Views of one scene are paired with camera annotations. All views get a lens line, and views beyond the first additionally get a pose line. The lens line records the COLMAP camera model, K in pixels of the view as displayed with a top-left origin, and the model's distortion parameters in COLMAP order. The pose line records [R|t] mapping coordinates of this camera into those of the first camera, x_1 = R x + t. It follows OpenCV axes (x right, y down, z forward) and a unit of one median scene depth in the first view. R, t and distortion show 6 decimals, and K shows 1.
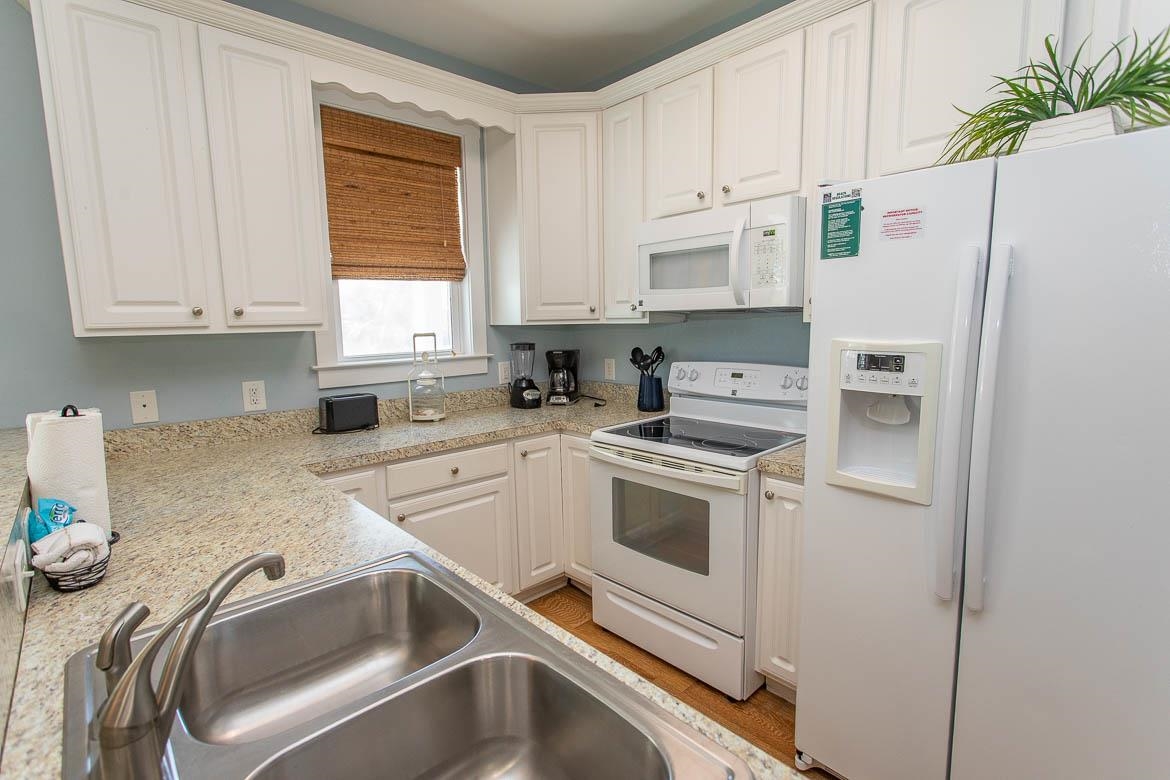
lens RADIAL K [[549.5, 0, 580.9], [0, 549.5, 384.7], [0, 0, 1]] dist [-0.000290, 0.001587]
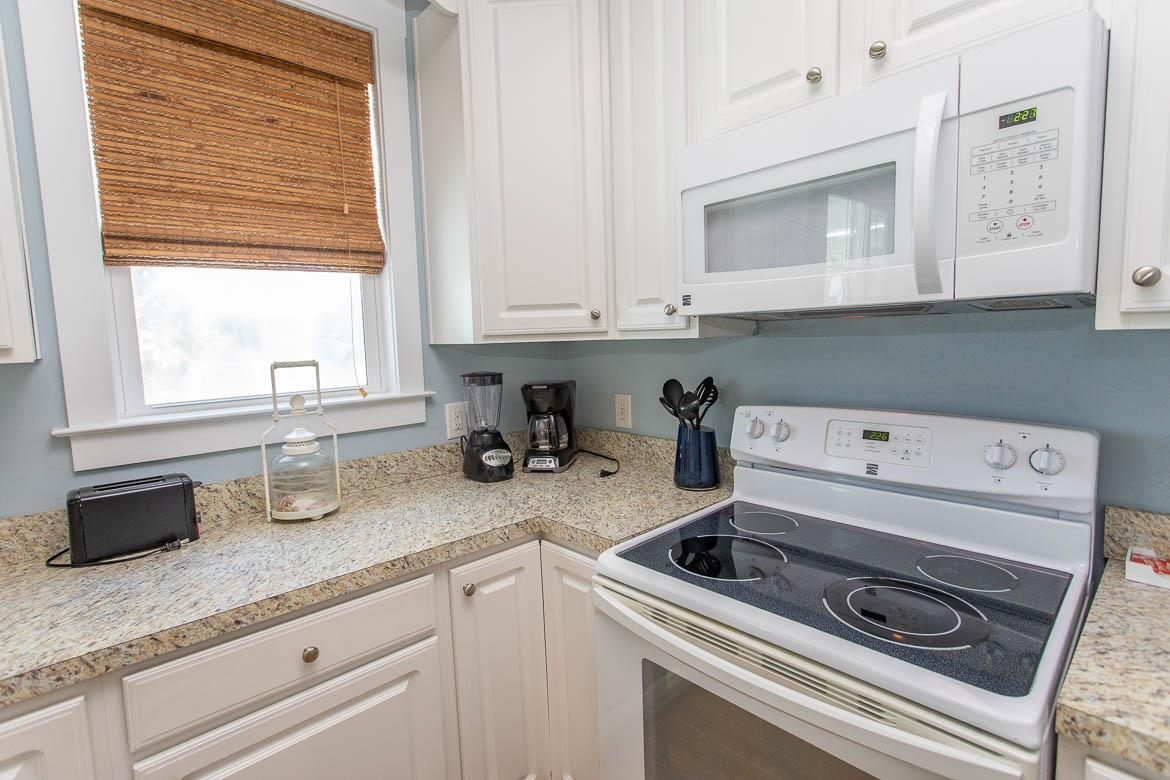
lens RADIAL K [[549.5, 0, 580.9], [0, 549.5, 384.7], [0, 0, 1]] dist [-0.000290, 0.001587]
pose [[0.999907, -0.013258, -0.003106, 0.006617], [0.013163, 0.999505, -0.028579, -0.046909], [0.003484, 0.028536, 0.999587, 0.417355]]
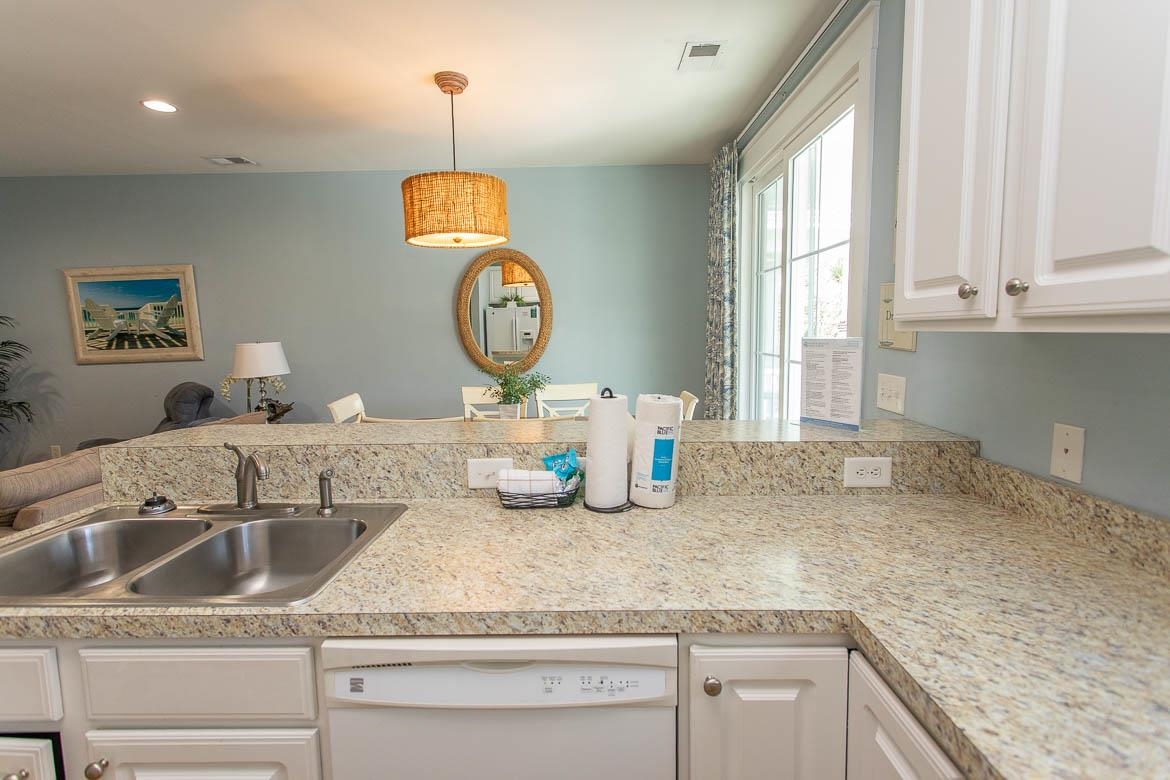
lens RADIAL K [[549.5, 0, 580.9], [0, 549.5, 384.7], [0, 0, 1]] dist [-0.000290, 0.001587]
pose [[-0.688224, 0.099694, -0.718616, -0.050425], [-0.061065, 0.979039, 0.194305, -0.307312], [0.722924, 0.177608, -0.667710, 2.715468]]
